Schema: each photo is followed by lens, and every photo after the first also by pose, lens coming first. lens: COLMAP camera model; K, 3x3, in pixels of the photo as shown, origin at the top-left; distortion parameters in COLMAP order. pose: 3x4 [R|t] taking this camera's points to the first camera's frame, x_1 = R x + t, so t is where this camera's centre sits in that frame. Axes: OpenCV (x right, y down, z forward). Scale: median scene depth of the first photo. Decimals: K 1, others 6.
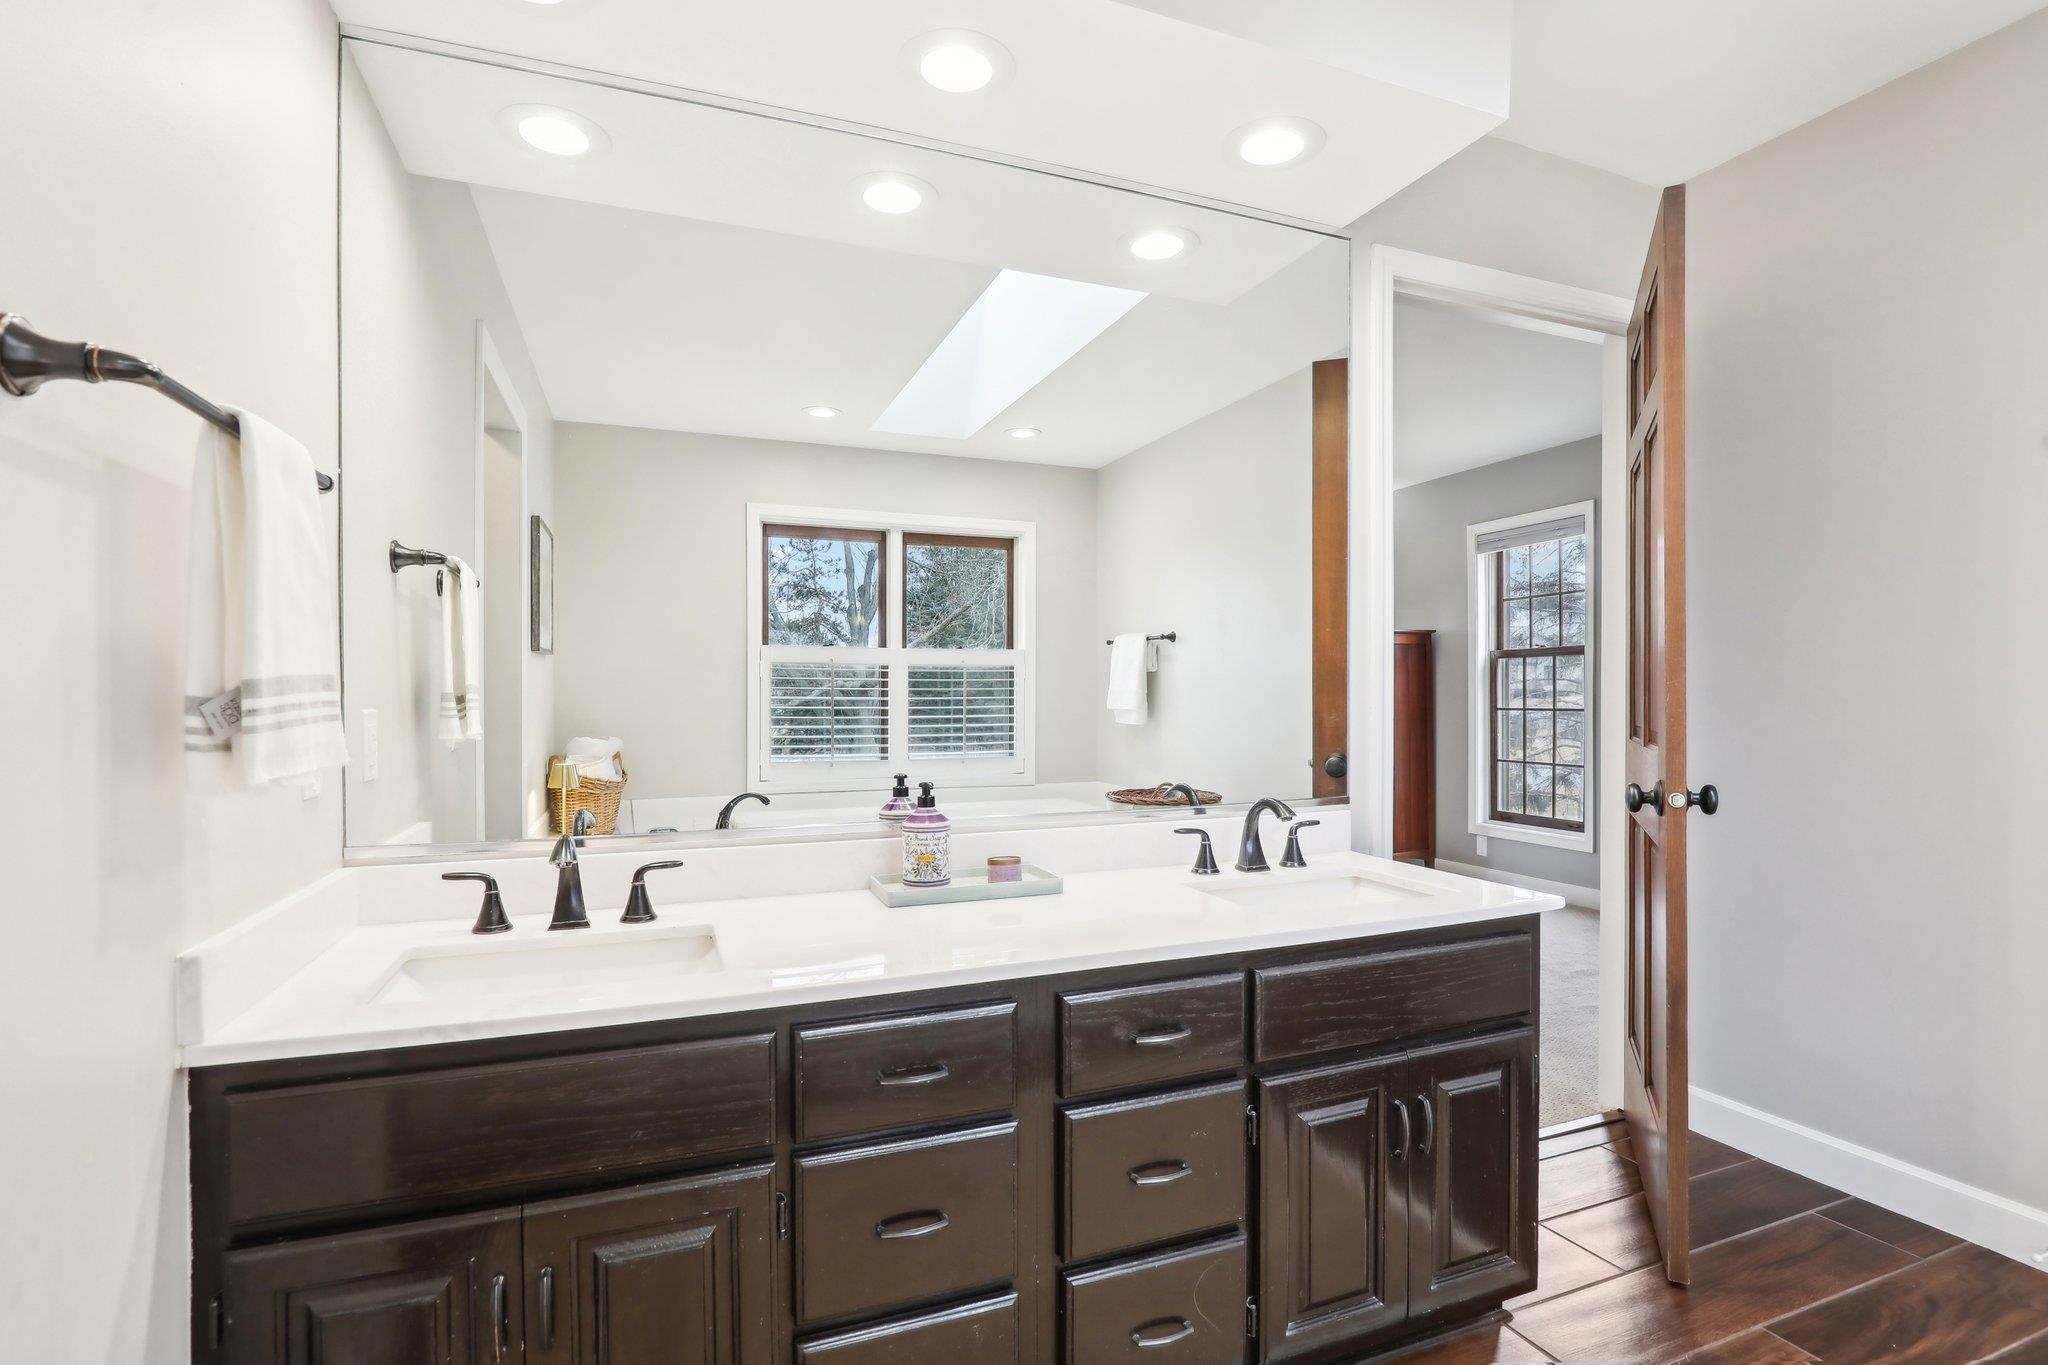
lens RADIAL K [[992.5, 0, 1027.5], [0, 992.5, 694.2], [0, 0, 1]] dist [-0.029193, 0.000175]
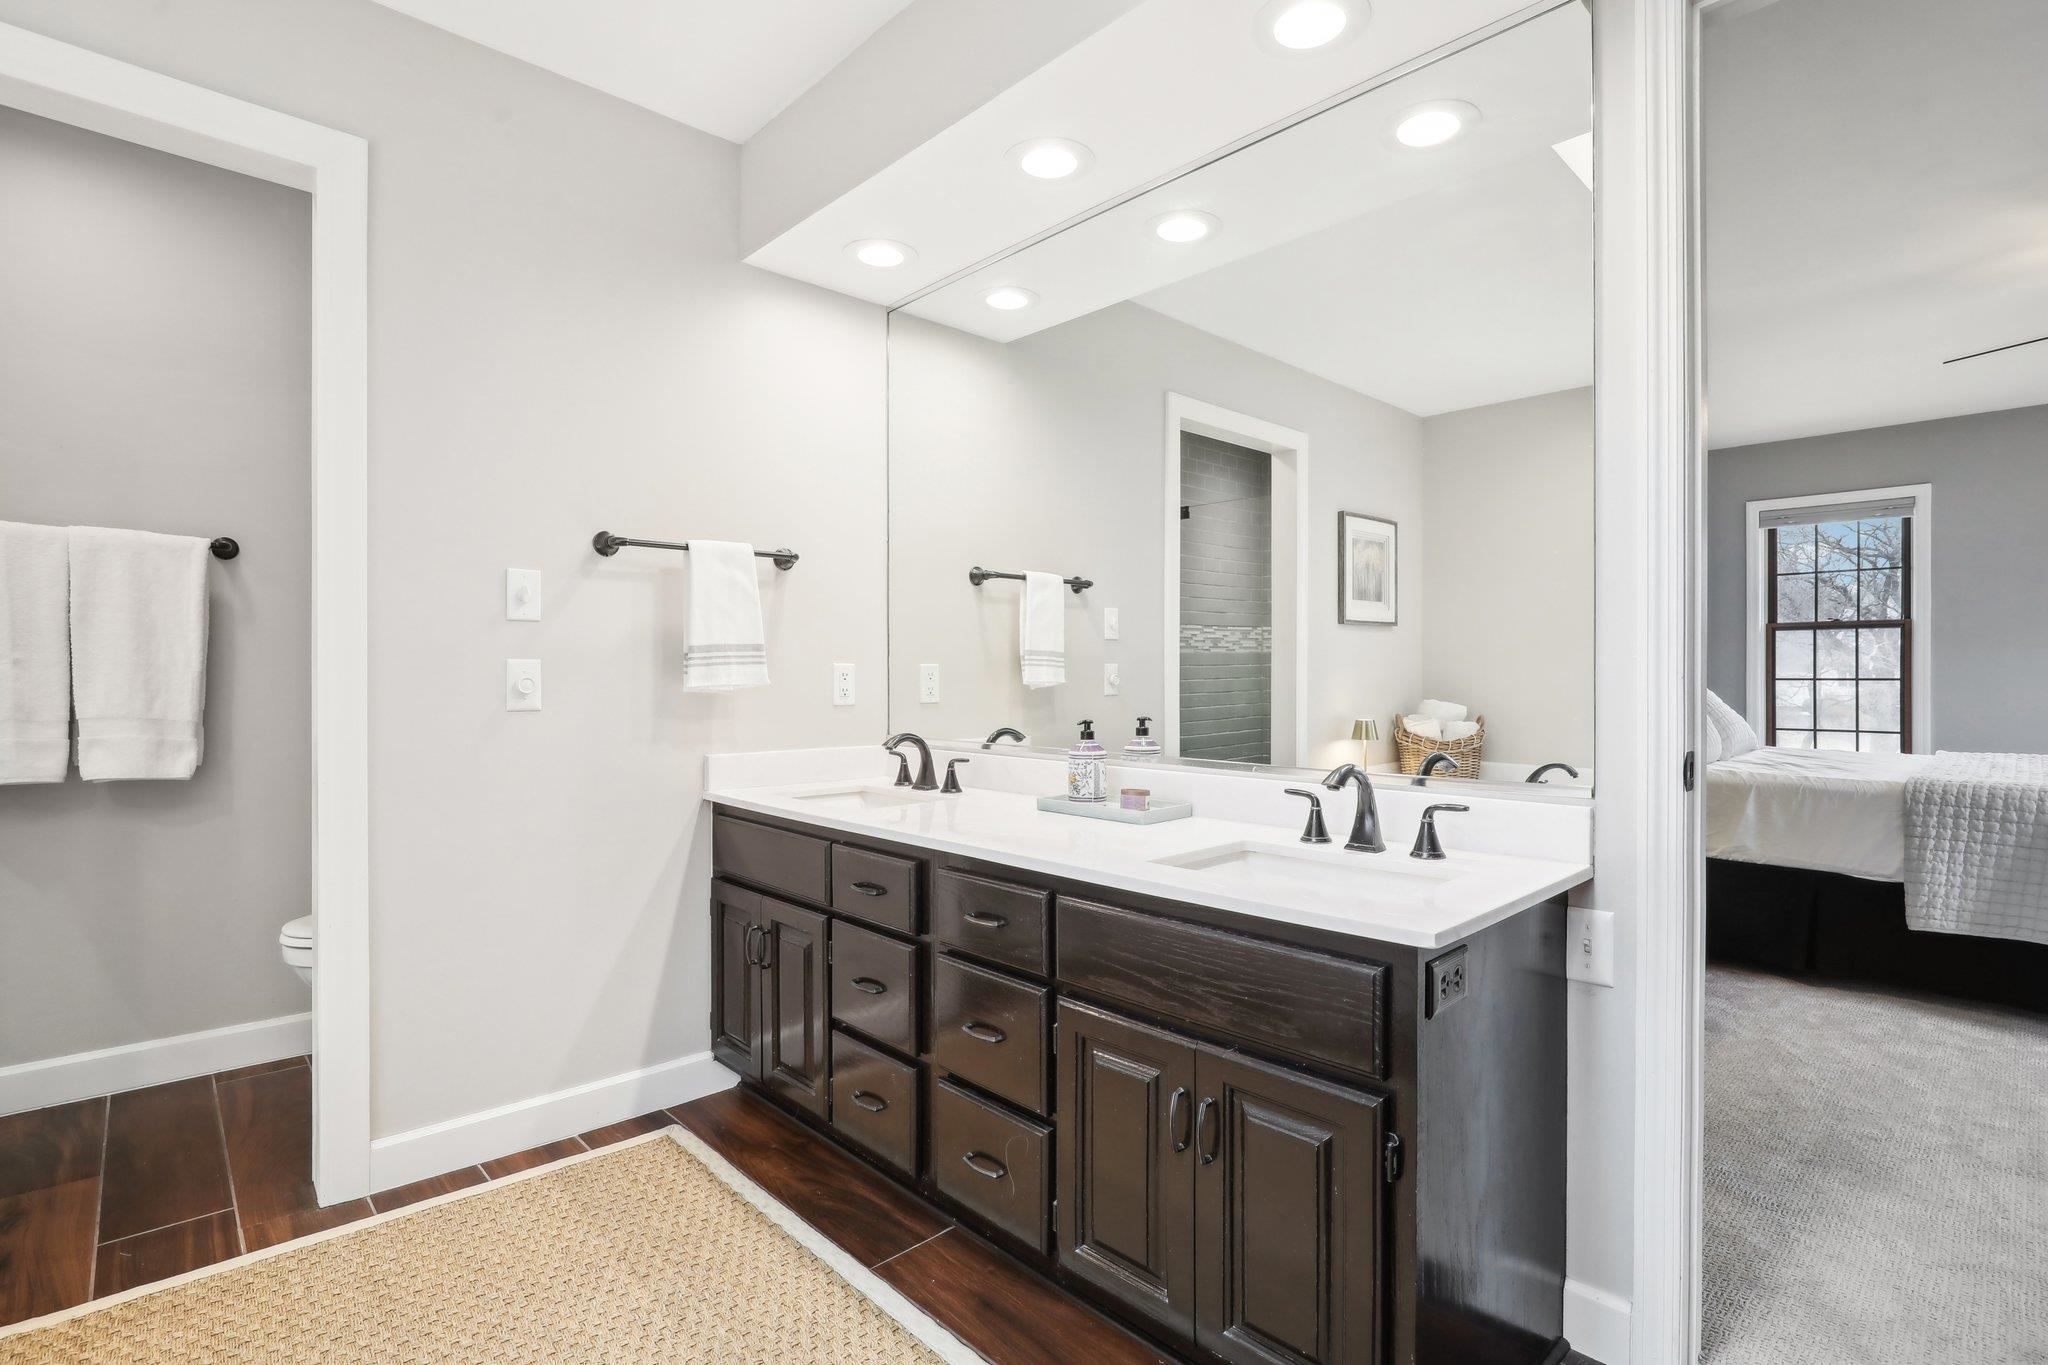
lens RADIAL K [[979.3, 0, 1046.9], [0, 979.3, 664.9], [0, 0, 1]] dist [-0.029819, 0.009895]
pose [[0.394855, -0.001575, -0.918742, 0.329223], [-0.003130, 0.999990, -0.003059, 0.007825], [0.918738, 0.004083, 0.394846, 0.151667]]
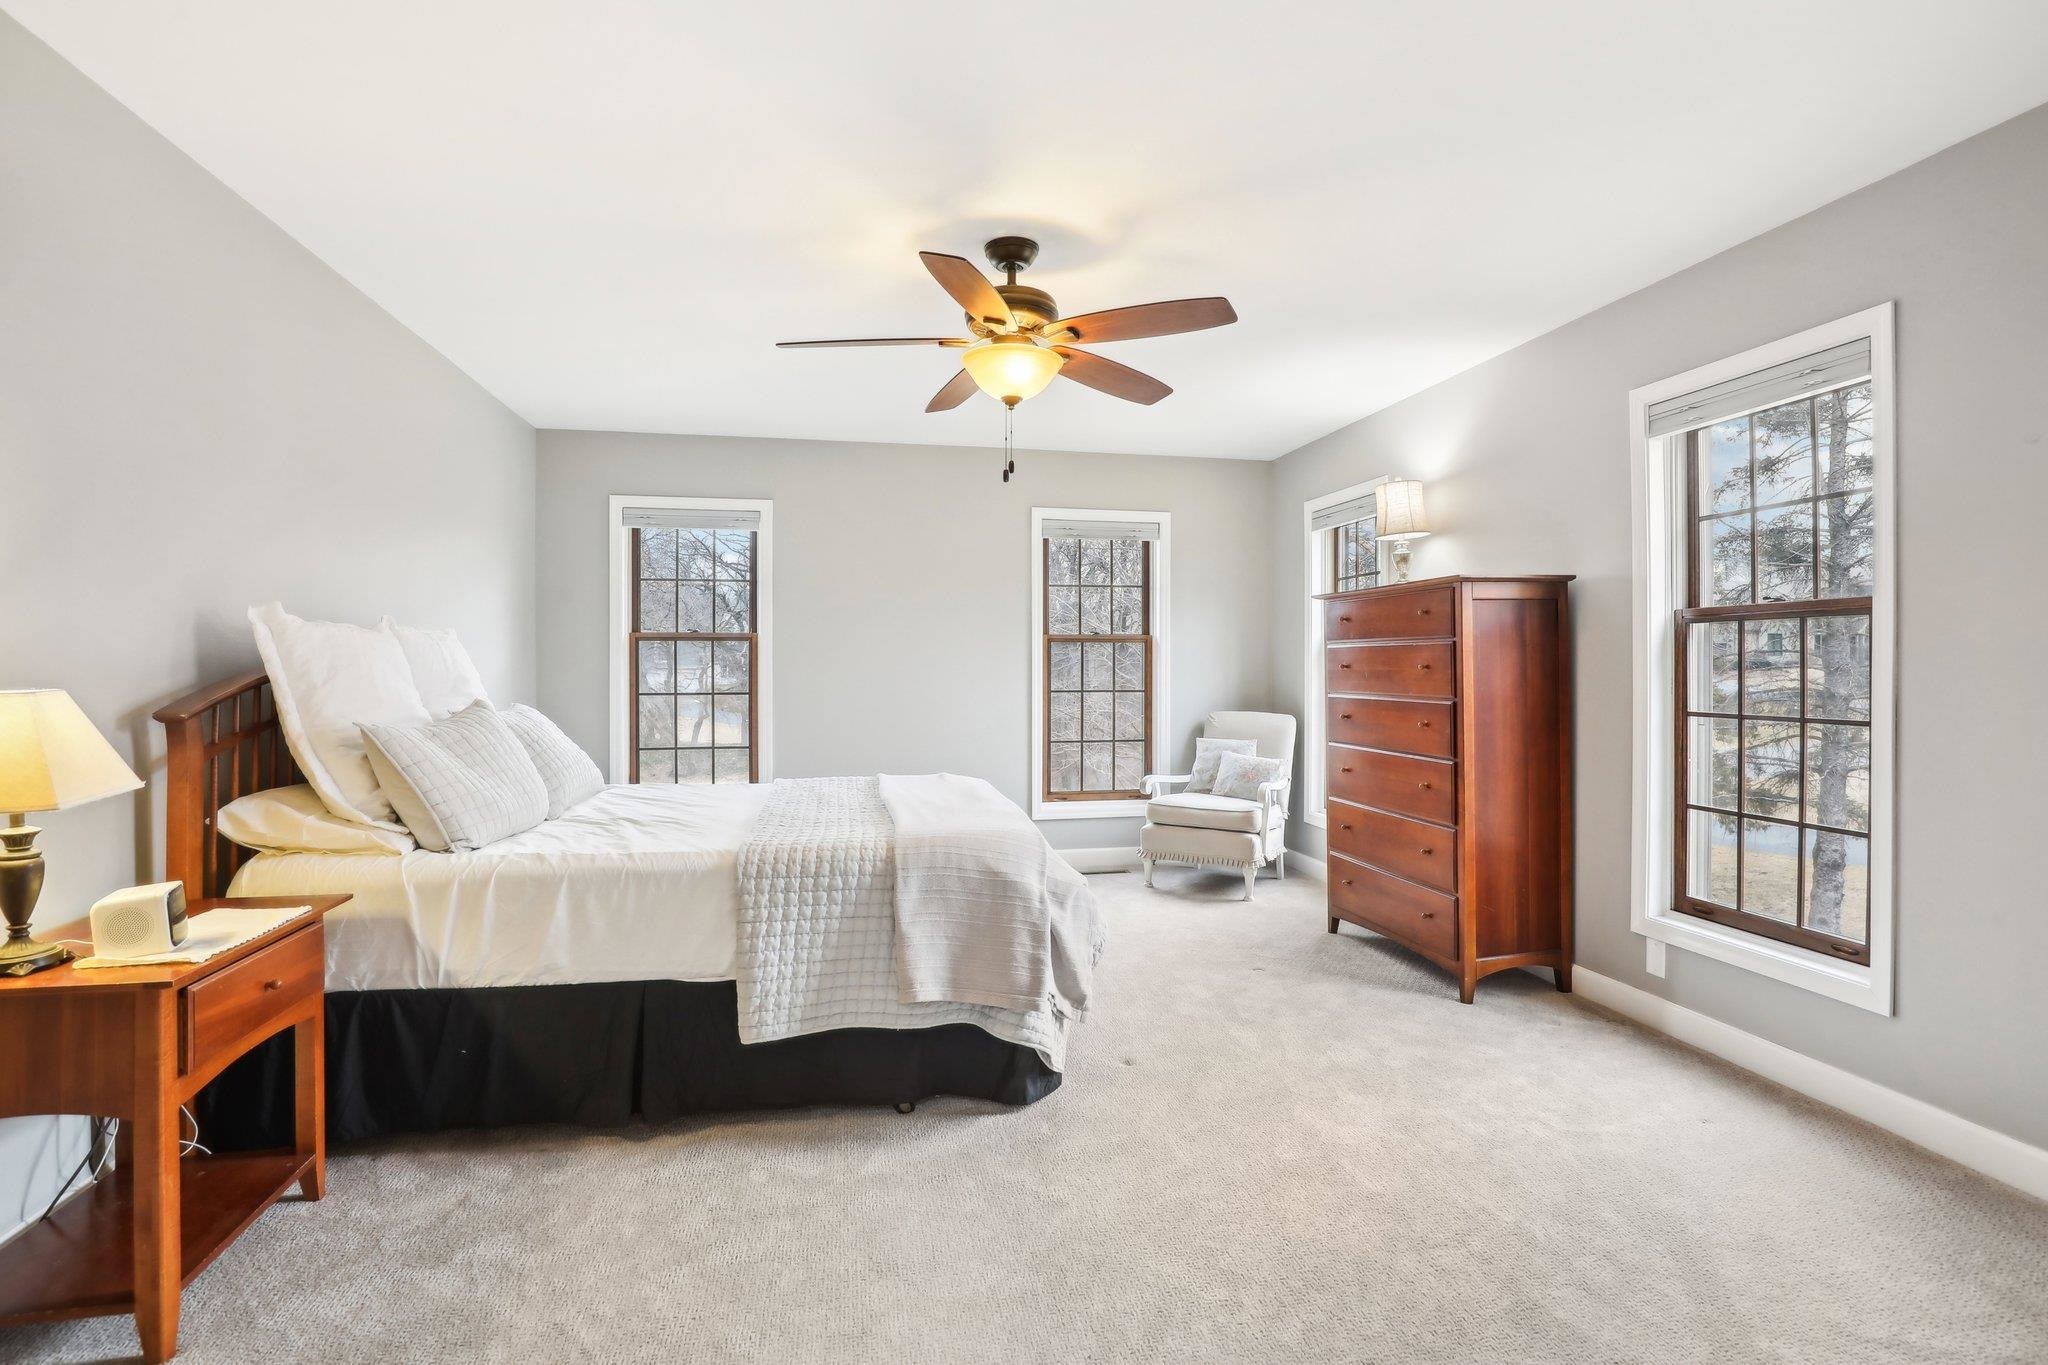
lens RADIAL K [[979.3, 0, 1046.9], [0, 979.3, 664.9], [0, 0, 1]] dist [-0.029819, 0.009895]
pose [[0.987894, -0.000426, -0.155131, 0.215790], [0.000571, 0.999999, 0.000894, -0.013873], [0.155130, -0.000972, 0.987894, 0.426507]]
